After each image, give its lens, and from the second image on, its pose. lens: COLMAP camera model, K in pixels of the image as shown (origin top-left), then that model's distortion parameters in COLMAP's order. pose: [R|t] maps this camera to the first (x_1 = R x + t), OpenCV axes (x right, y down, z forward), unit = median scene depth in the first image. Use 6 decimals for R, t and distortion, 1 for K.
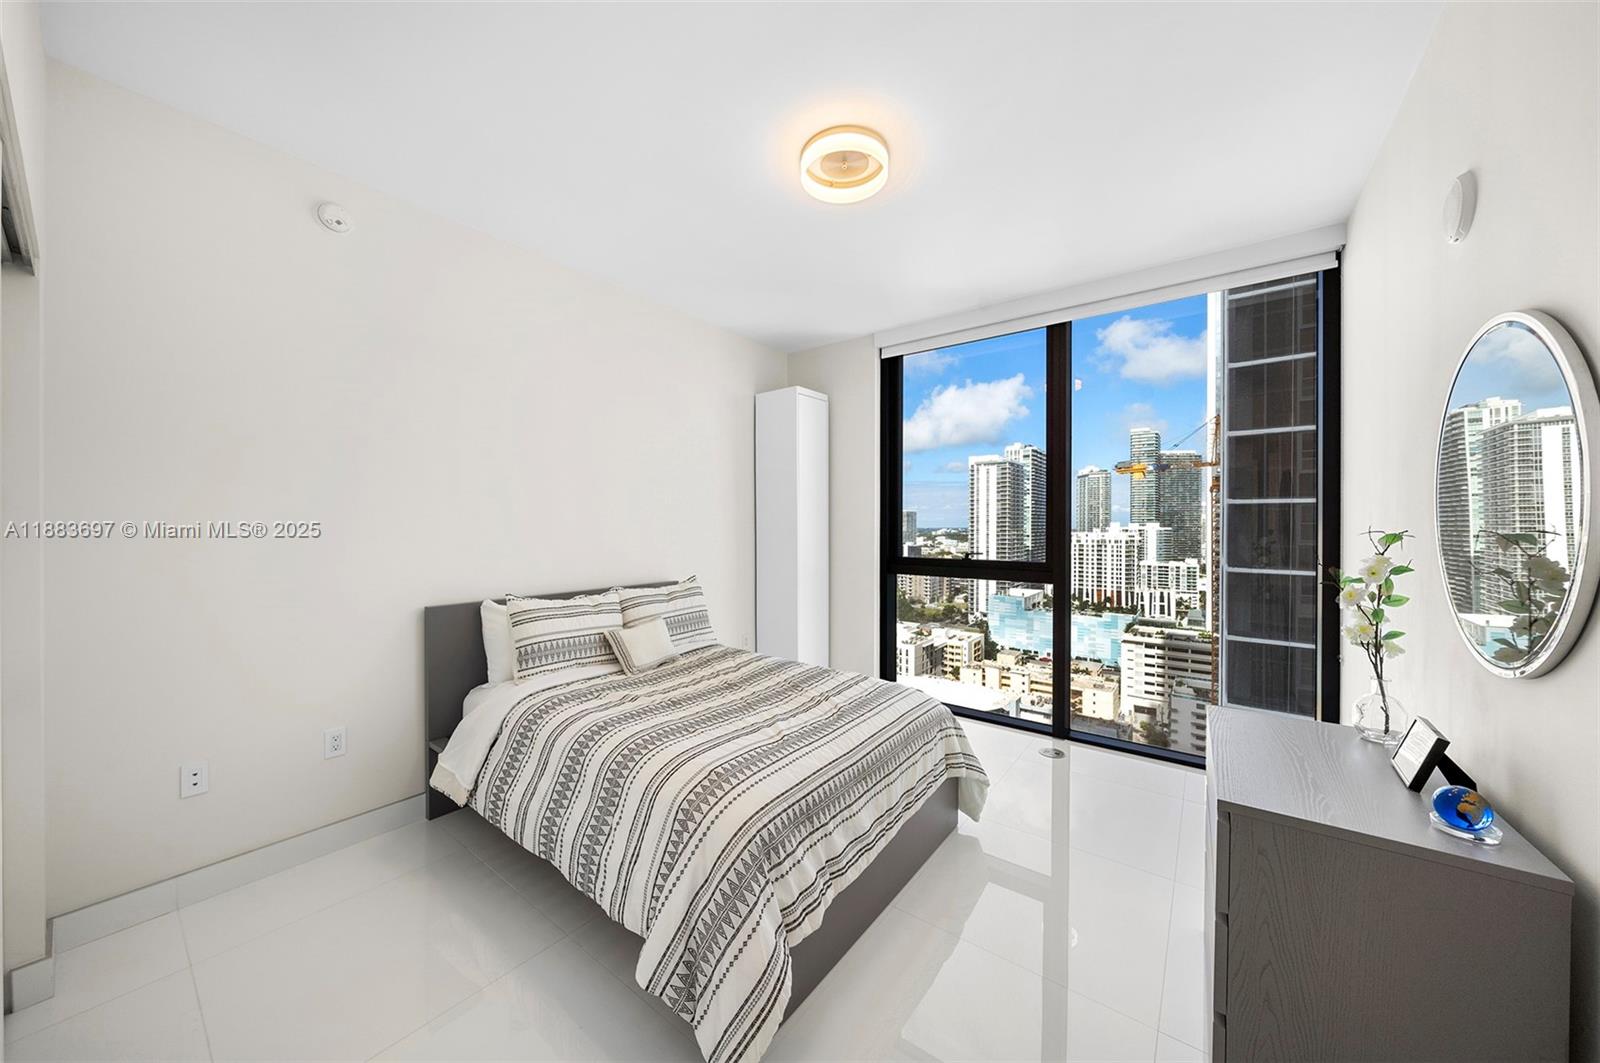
lens RADIAL K [[551.8, 0, 793.8], [0, 551.8, 530.0], [0, 0, 1]] dist [-0.000270, -0.000555]
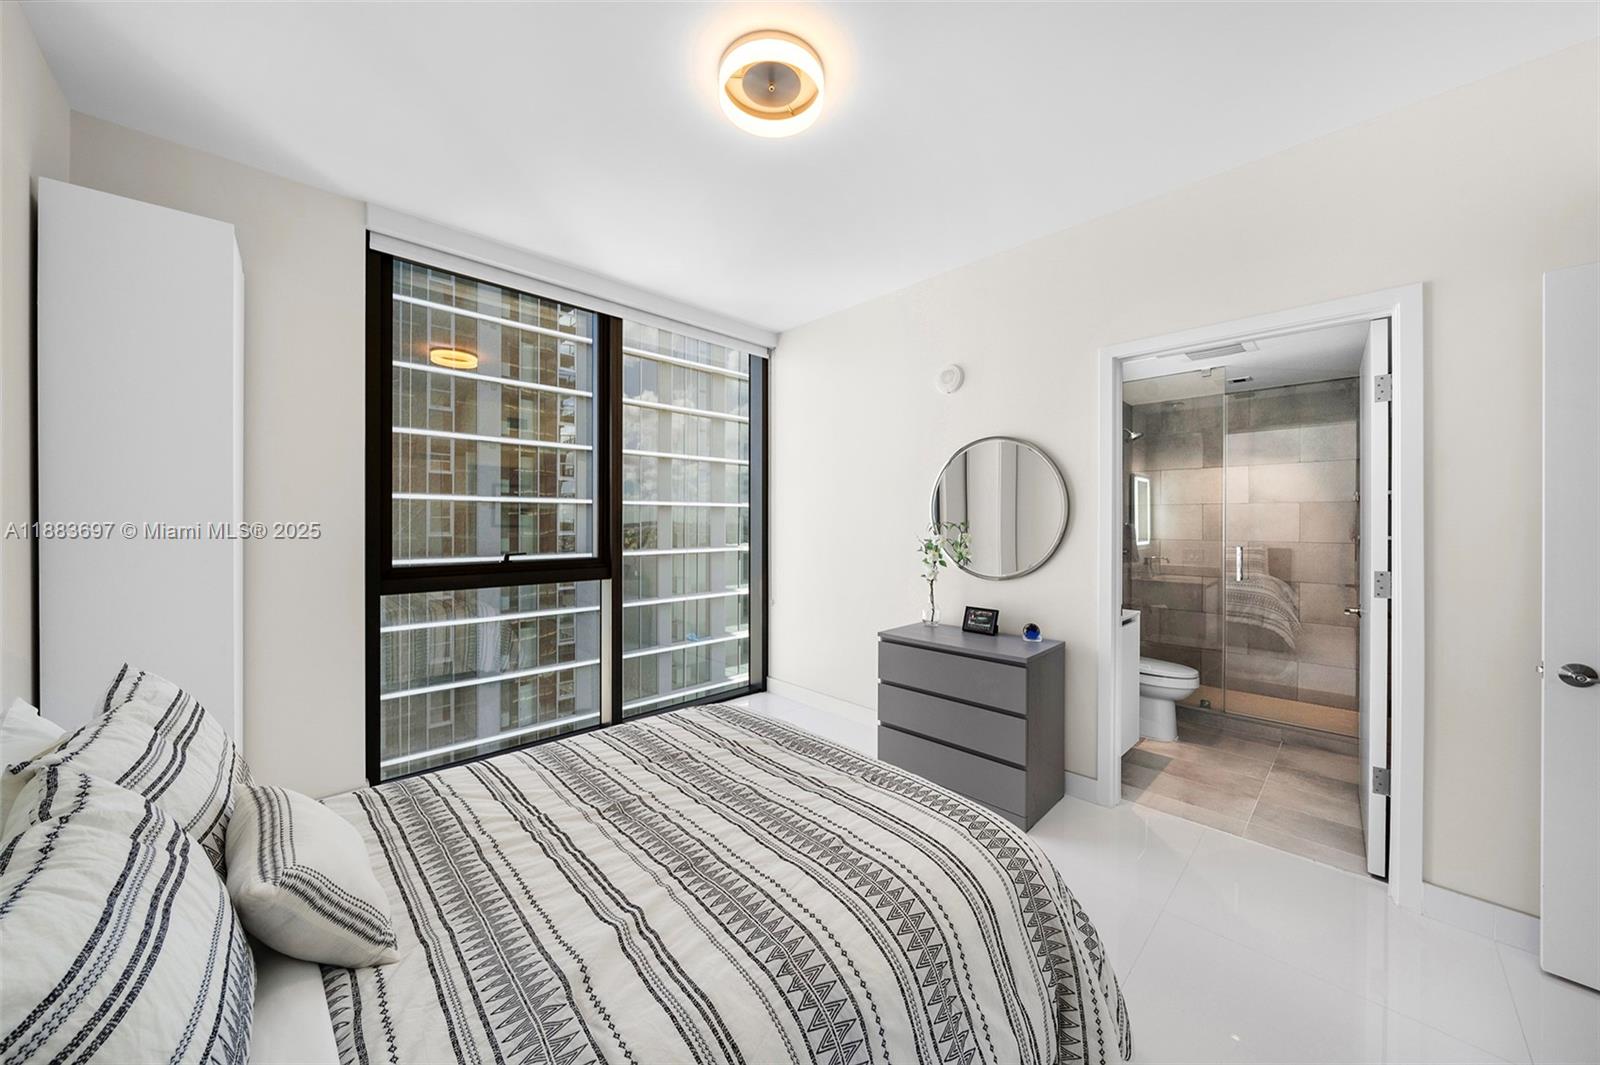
lens RADIAL K [[551.8, 0, 803.2], [0, 551.8, 520.0], [0, 0, 1]] dist [-0.000270, -0.000555]
pose [[0.160759, 0.001304, 0.986993, -0.489786], [0.007522, 0.999968, -0.002546, -0.003417], [-0.986965, 0.007833, 0.160744, 0.562019]]
